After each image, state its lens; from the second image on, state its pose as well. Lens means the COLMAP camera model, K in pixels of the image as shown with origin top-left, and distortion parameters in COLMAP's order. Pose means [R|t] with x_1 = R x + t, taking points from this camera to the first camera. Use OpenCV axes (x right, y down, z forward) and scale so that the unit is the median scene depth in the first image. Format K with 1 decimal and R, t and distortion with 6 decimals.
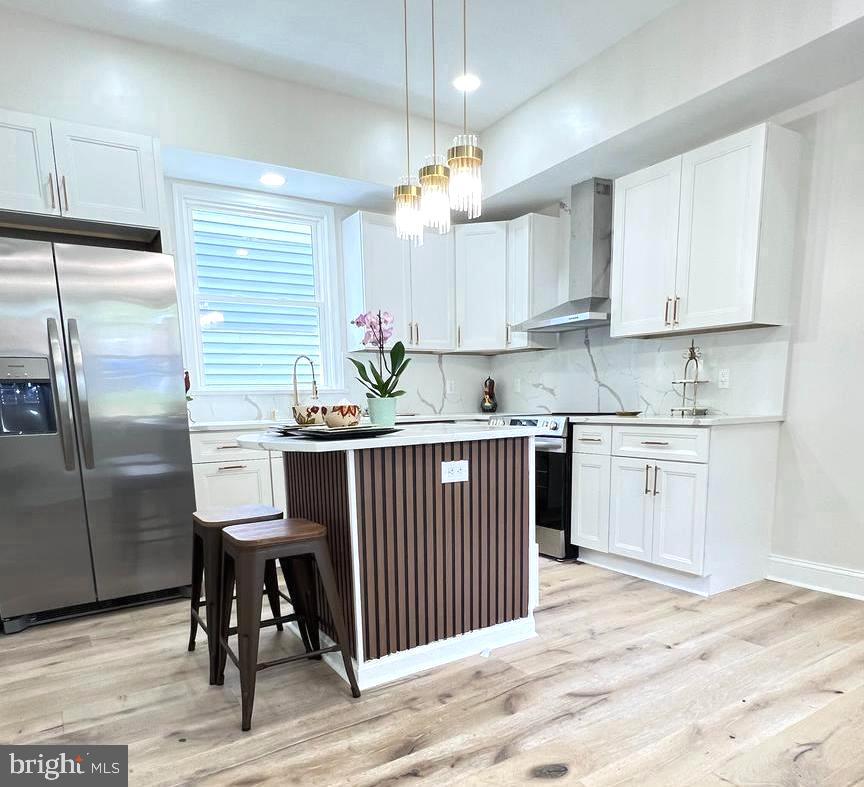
lens RADIAL K [[616.2, 0, 436.7], [0, 616.2, 502.4], [0, 0, 1]] dist [0.000686, 0.000931]
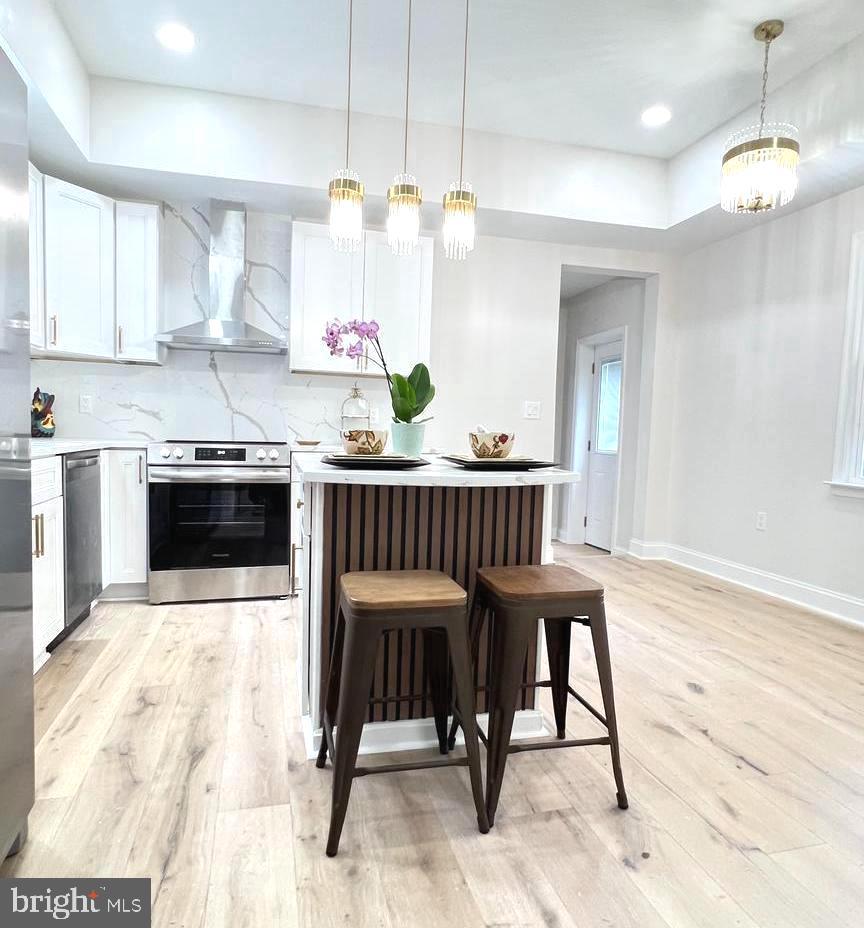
lens RADIAL K [[612.4, 0, 431.4], [0, 612.4, 479.6], [0, 0, 1]] dist [-0.003745, -0.000677]
pose [[0.308662, -0.046446, 0.950037, -1.053889], [0.121907, 0.992501, 0.008915, -0.112947], [-0.943327, 0.113064, 0.312010, 0.830596]]
